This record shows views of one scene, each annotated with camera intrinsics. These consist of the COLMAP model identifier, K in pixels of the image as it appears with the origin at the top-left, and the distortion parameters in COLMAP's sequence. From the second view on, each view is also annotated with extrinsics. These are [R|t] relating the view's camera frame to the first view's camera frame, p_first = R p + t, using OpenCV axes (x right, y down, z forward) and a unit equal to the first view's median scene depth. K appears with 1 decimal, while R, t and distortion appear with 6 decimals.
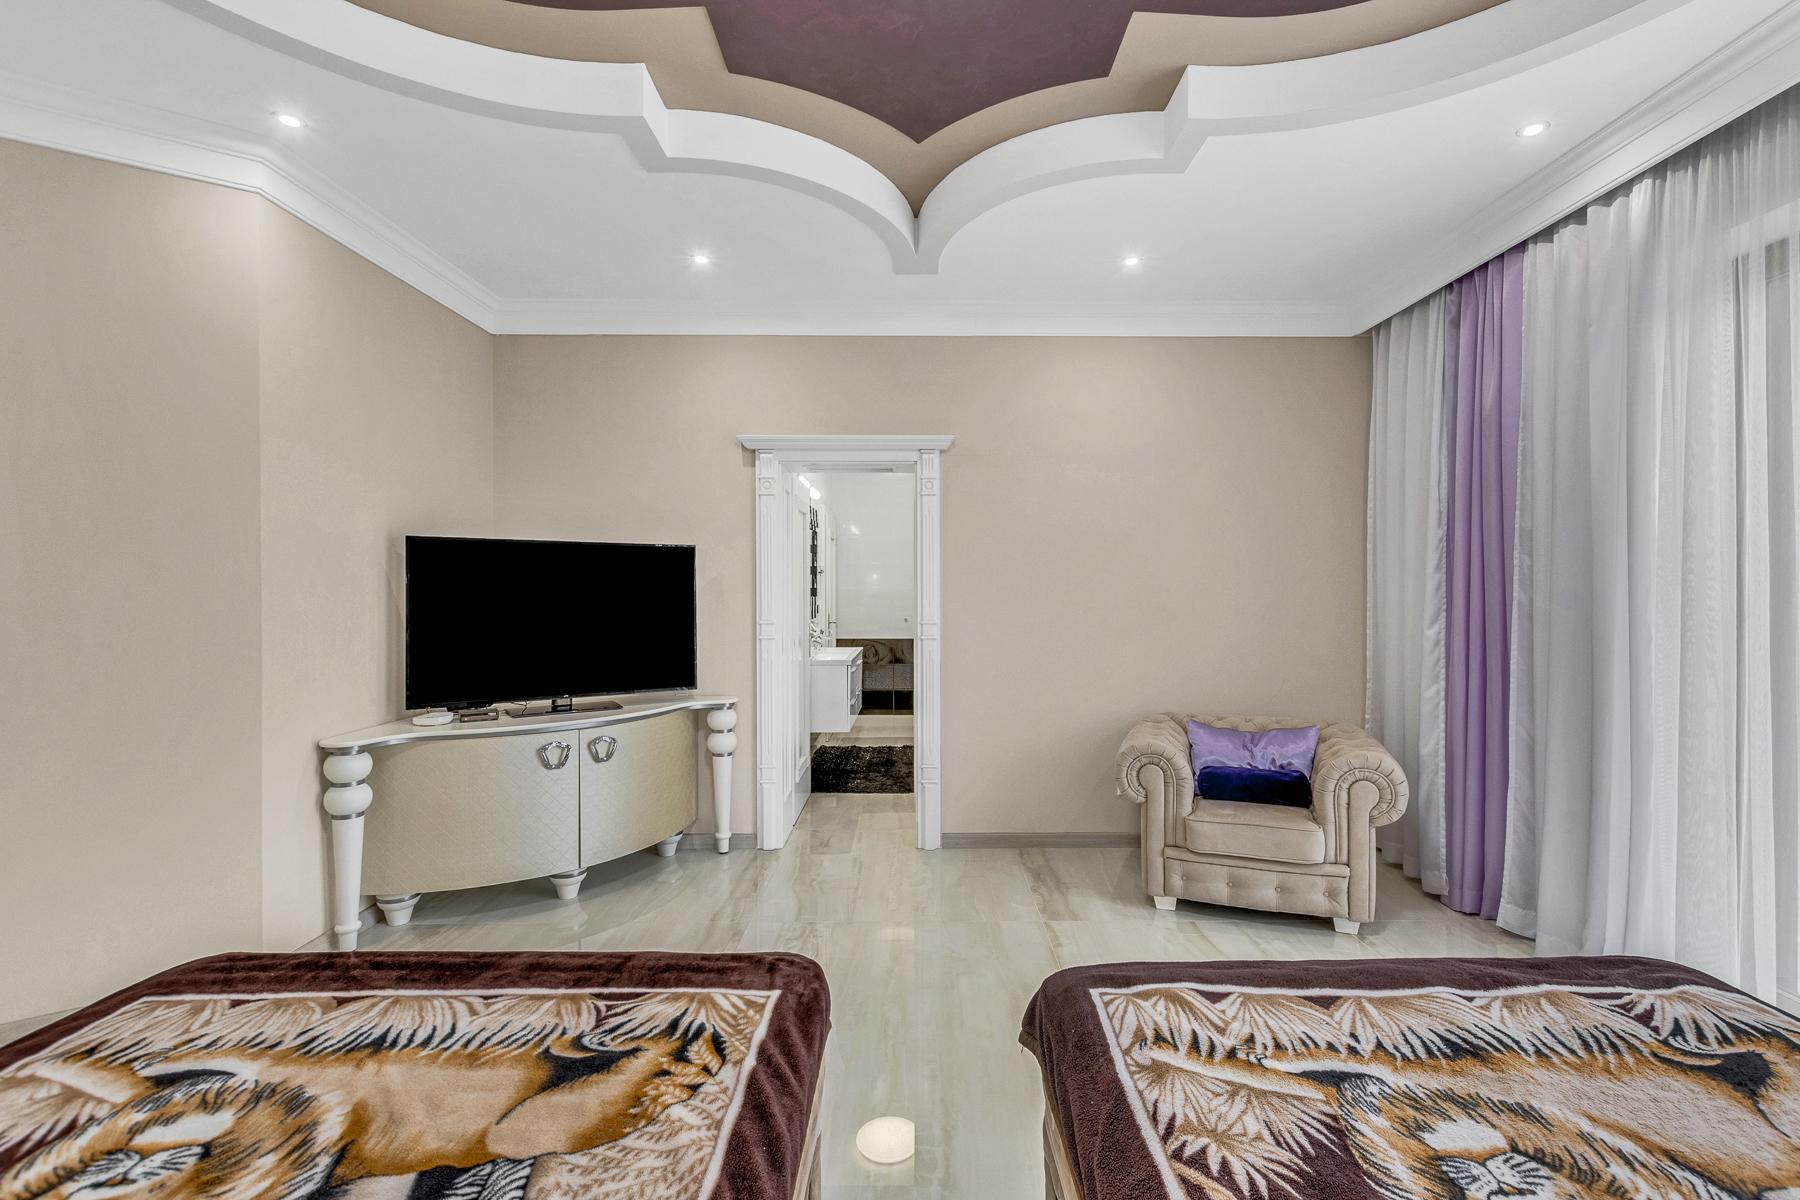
lens RADIAL K [[821.8, 0, 904.0], [0, 821.8, 598.6], [0, 0, 1]] dist [-0.000375, 0.000186]
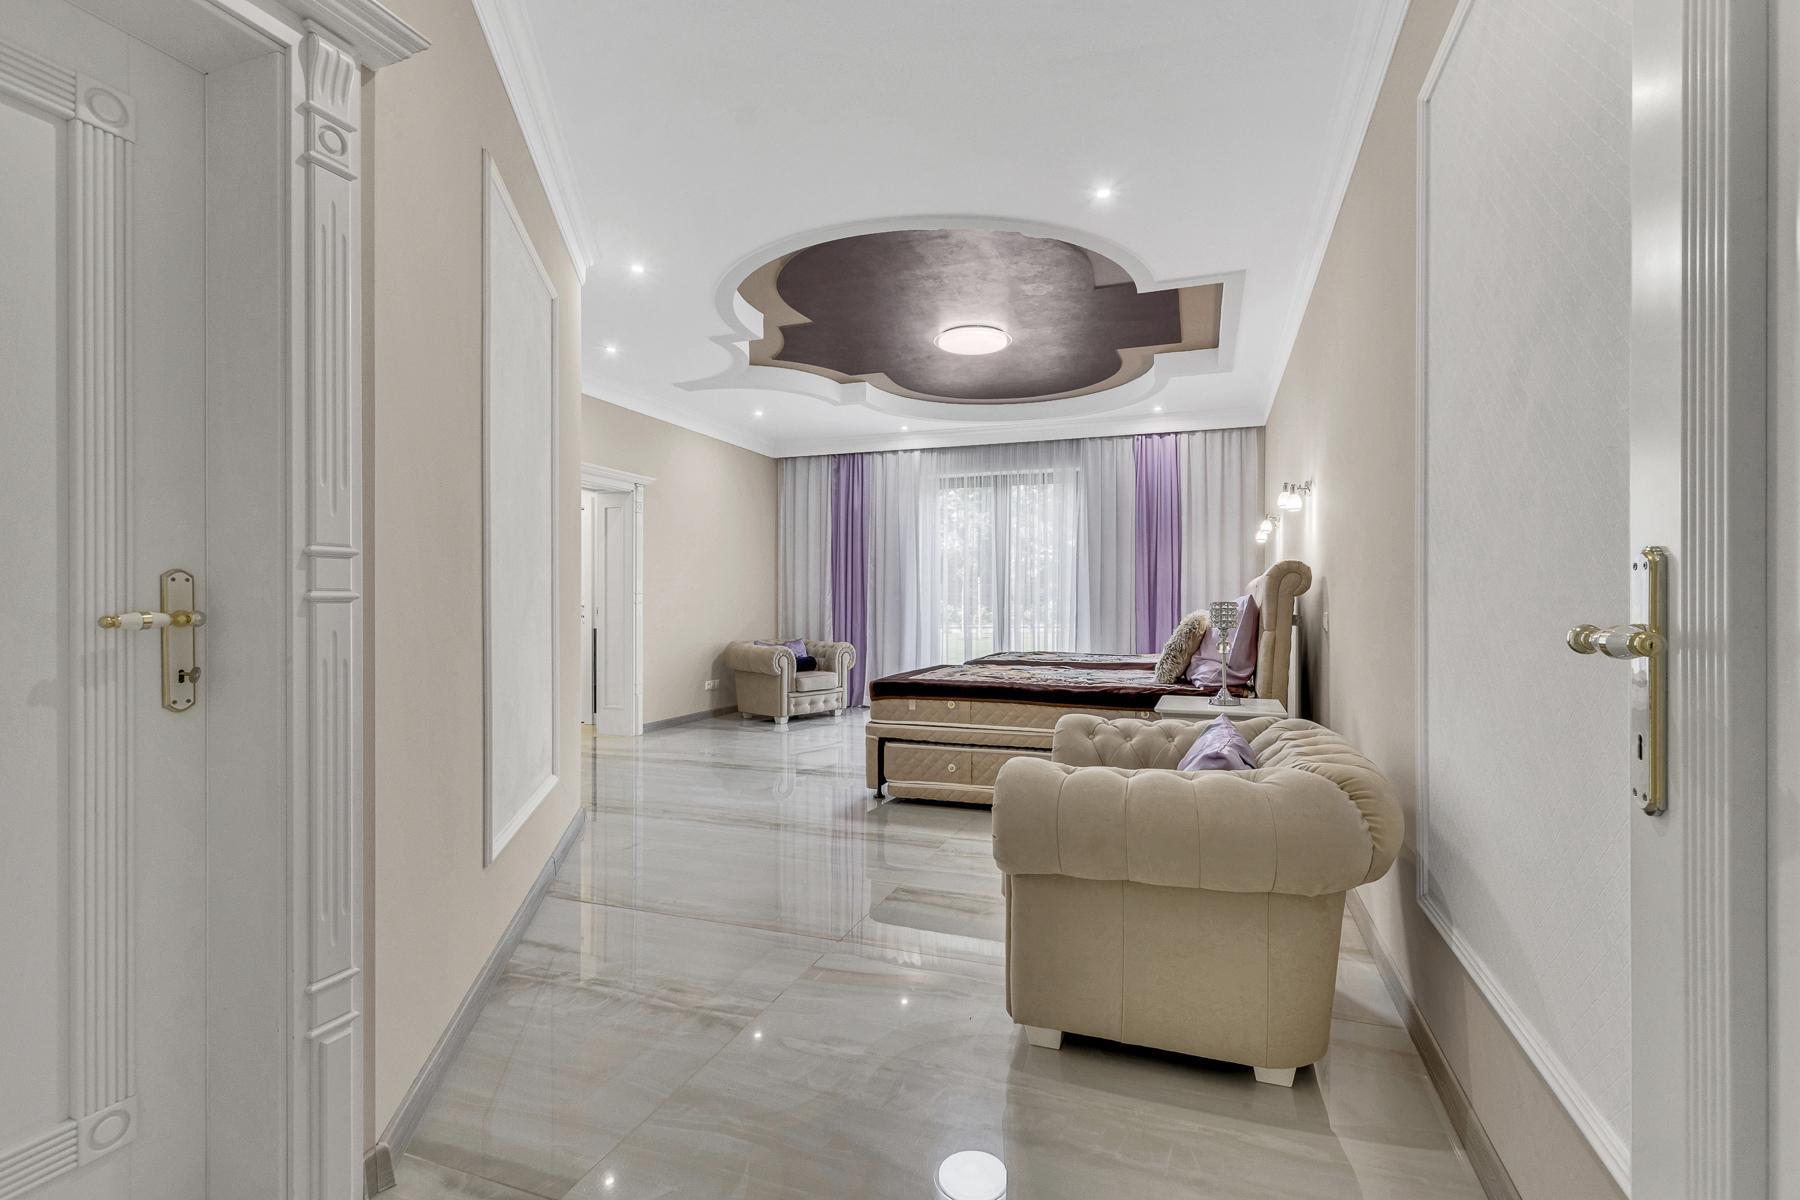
lens RADIAL K [[821.8, 0, 904.0], [0, 821.8, 598.6], [0, 0, 1]] dist [-0.000375, 0.000186]
pose [[0.341757, 0.004942, 0.939775, -1.709393], [0.005105, 0.999962, -0.007116, 0.072371], [-0.939774, 0.007230, 0.341719, -0.035330]]
